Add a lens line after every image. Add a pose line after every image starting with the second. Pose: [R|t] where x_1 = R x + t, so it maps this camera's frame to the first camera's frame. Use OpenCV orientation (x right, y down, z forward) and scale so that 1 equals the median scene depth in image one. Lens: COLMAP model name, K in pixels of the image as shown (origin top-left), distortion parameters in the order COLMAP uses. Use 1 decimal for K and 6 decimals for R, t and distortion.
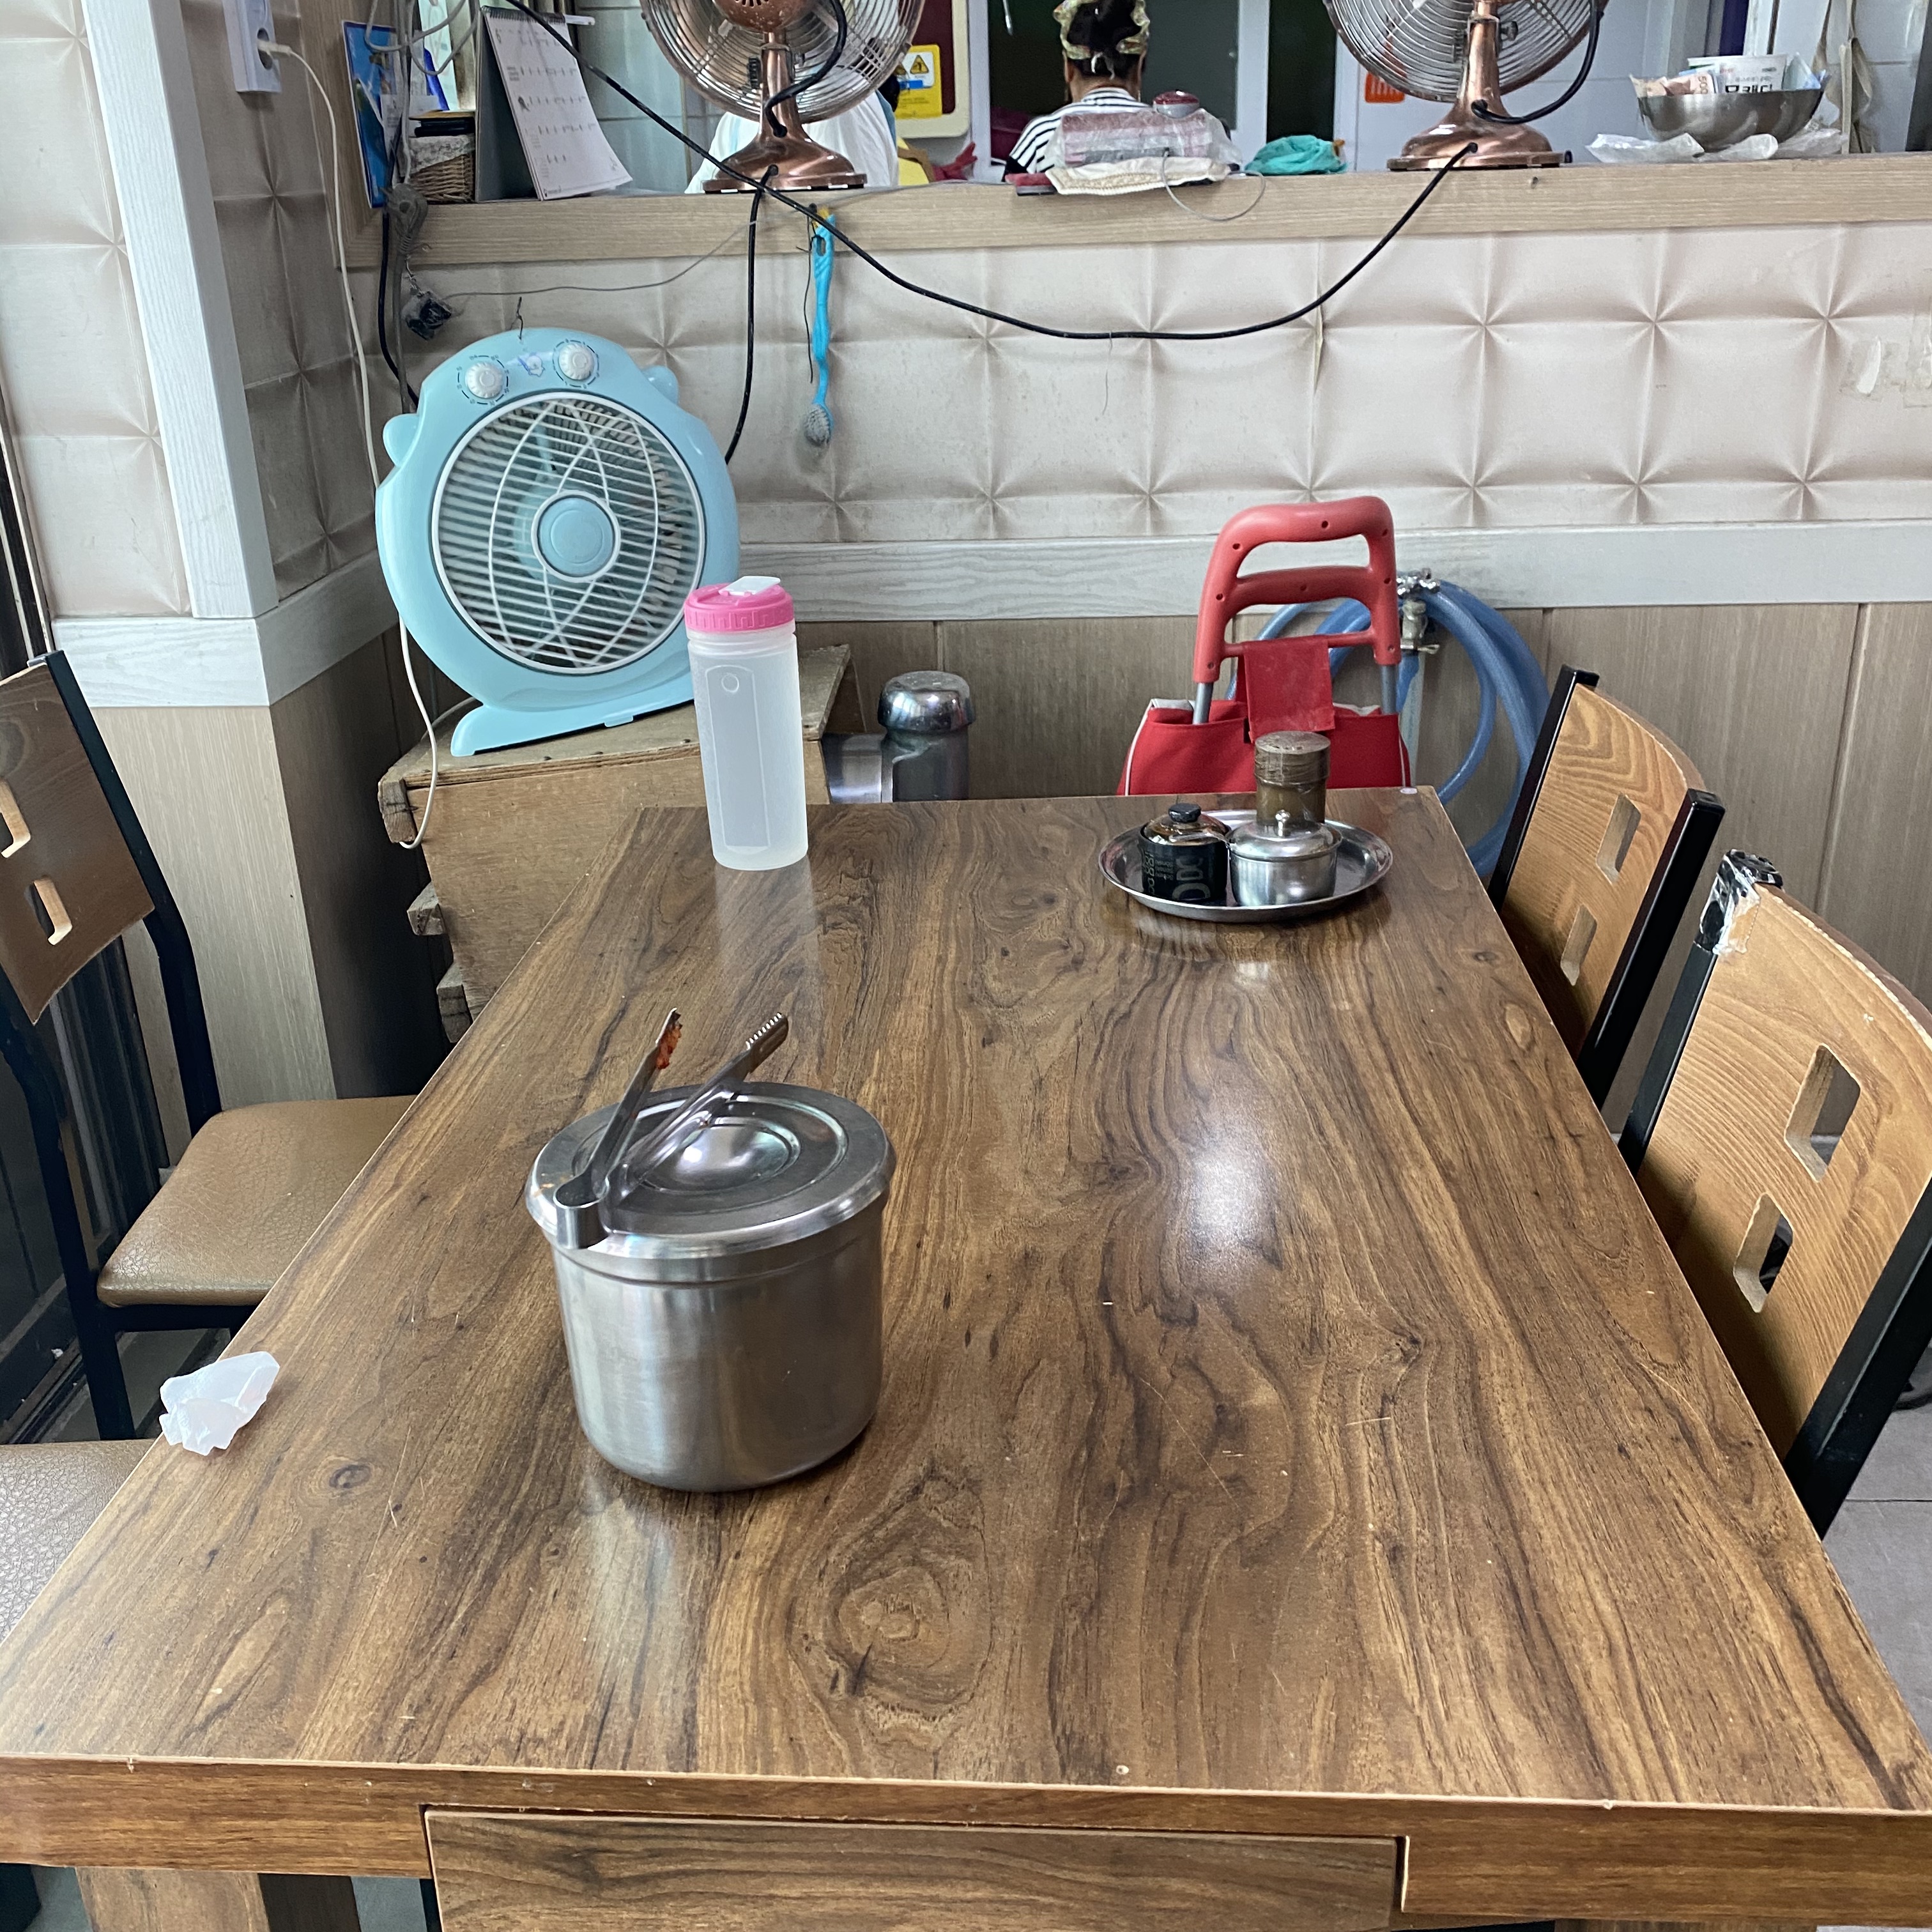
lens RADIAL K [[1917.0, 0, 964.5], [0, 1917.0, 936.4], [0, 0, 1]] dist [0.013470, 0.001919]
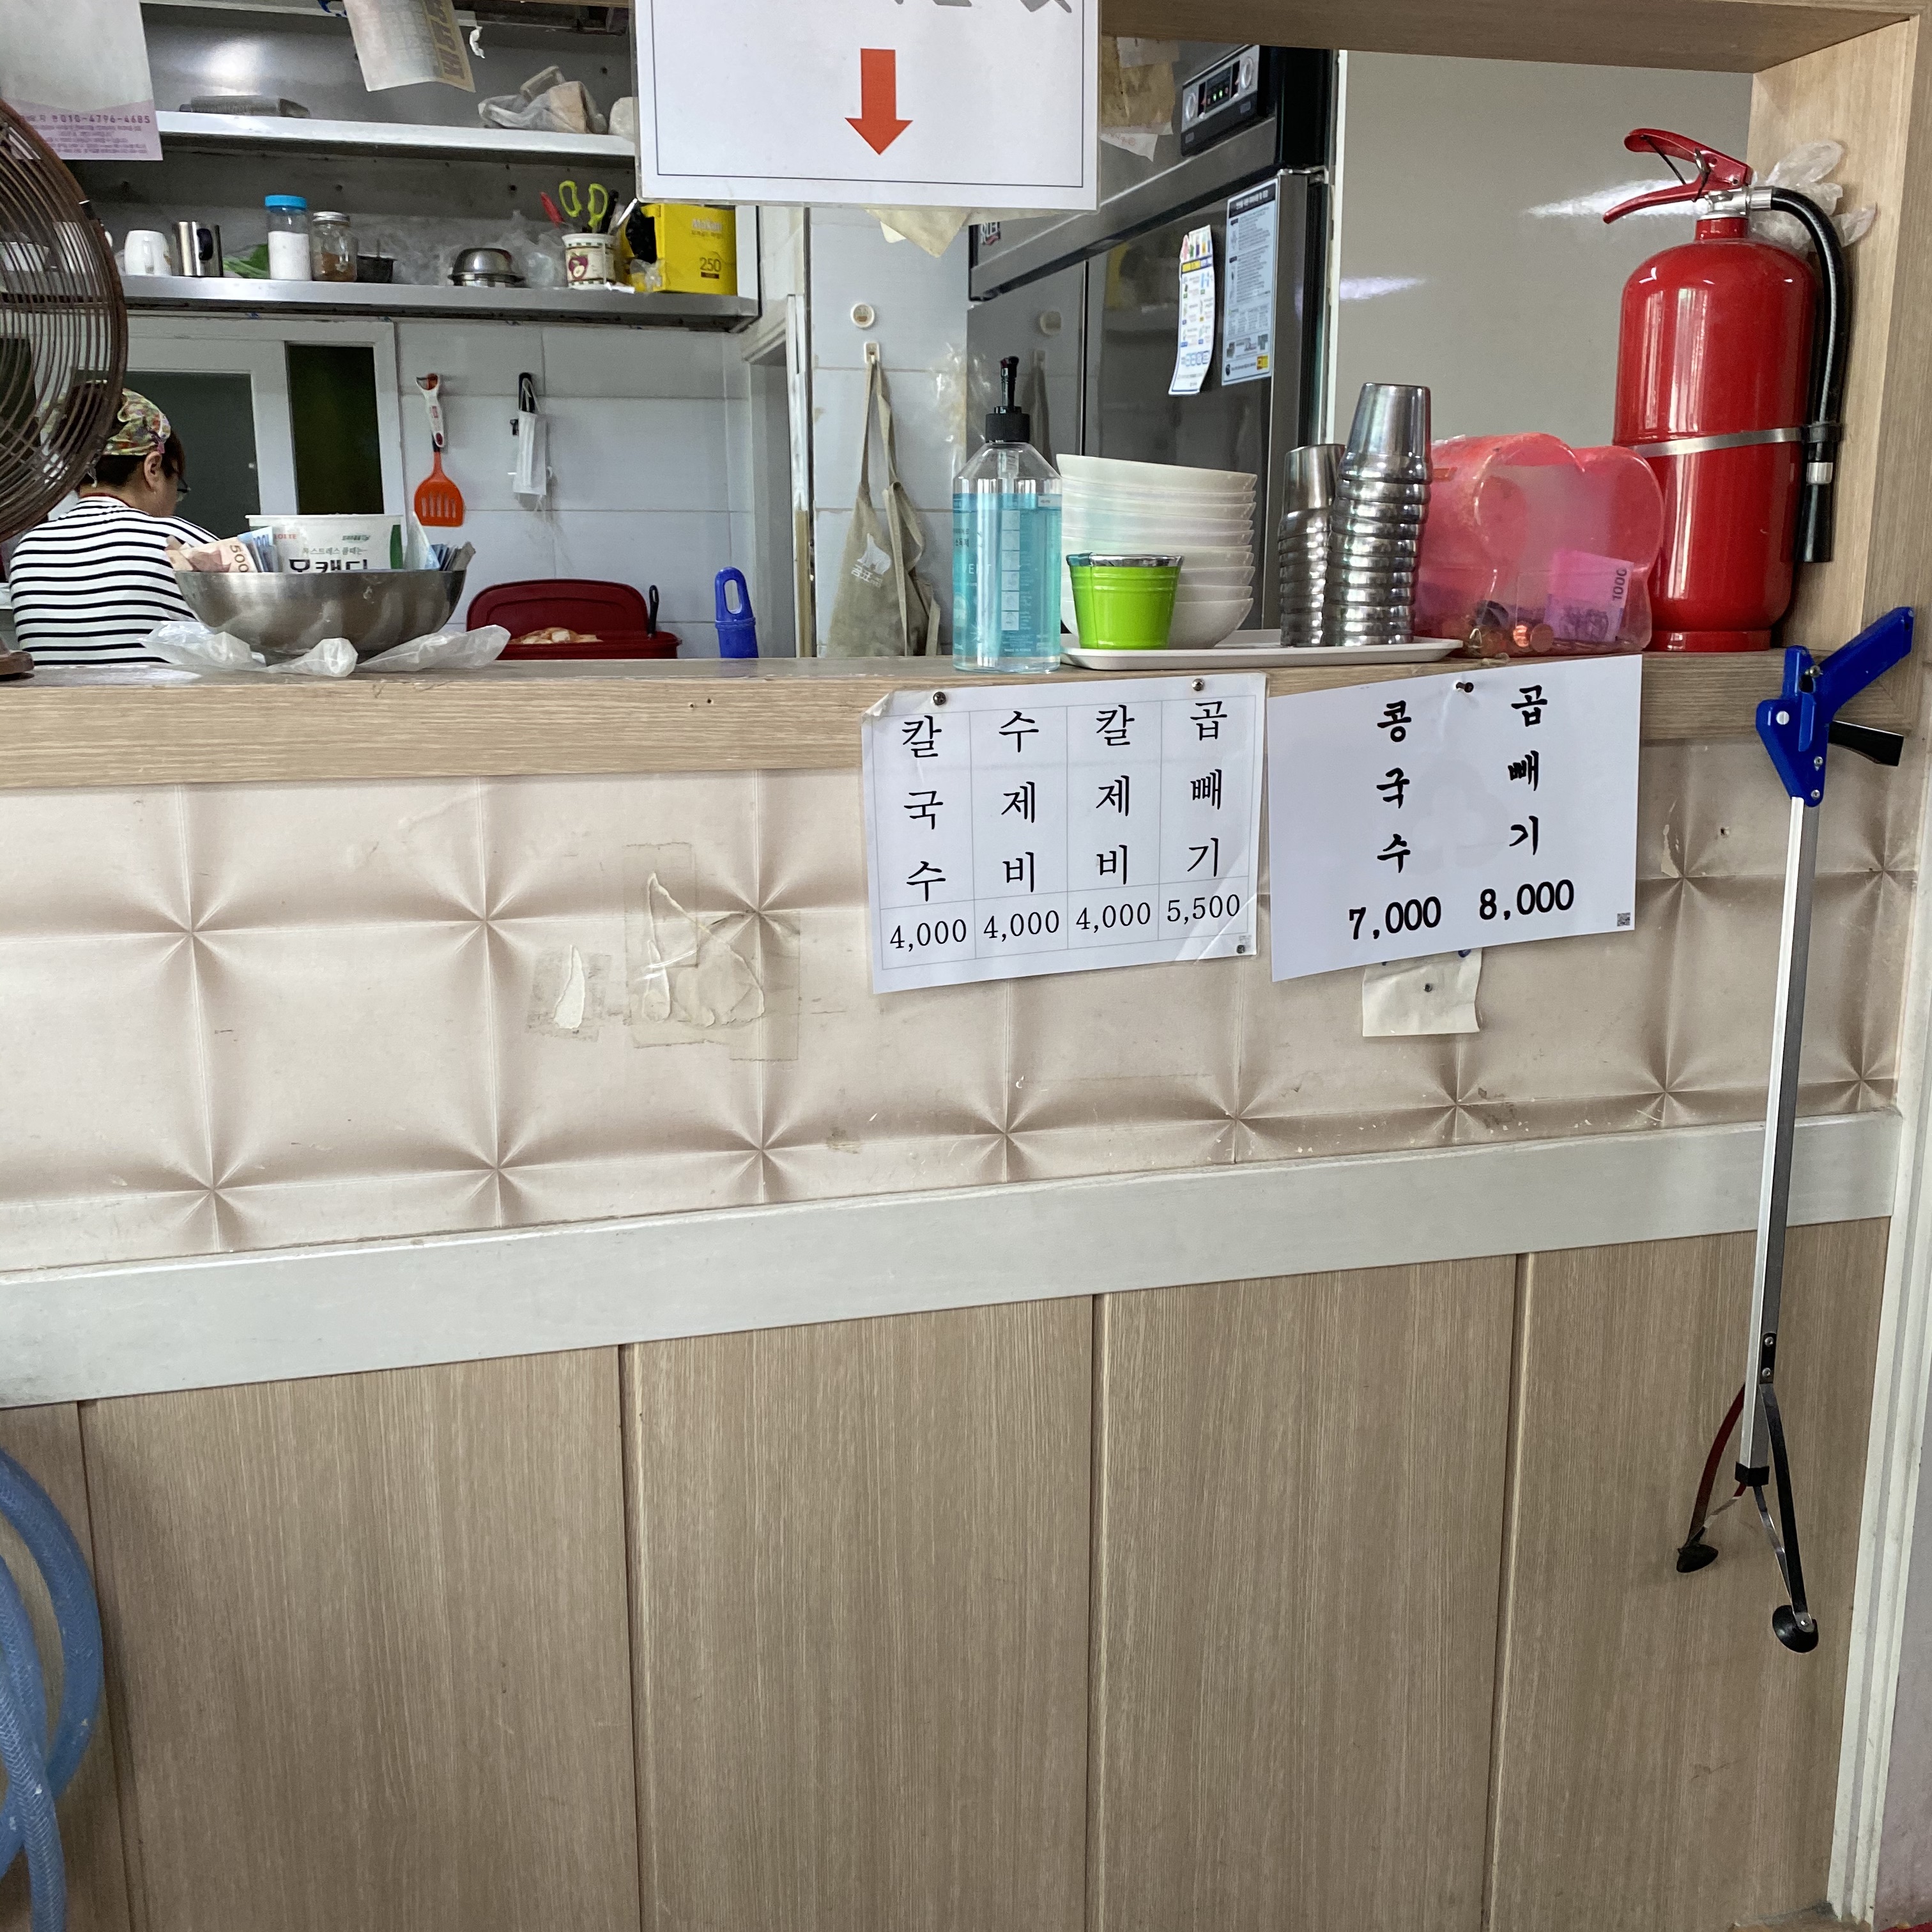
lens RADIAL K [[1954.2, 0, 977.3], [0, 1954.2, 965.7], [0, 0, 1]] dist [0.019565, -0.000532]
pose [[0.948502, -0.037706, 0.314518, 0.391165], [0.093069, 0.982241, -0.162915, -0.184685], [-0.302789, 0.183797, 0.935167, 0.356417]]
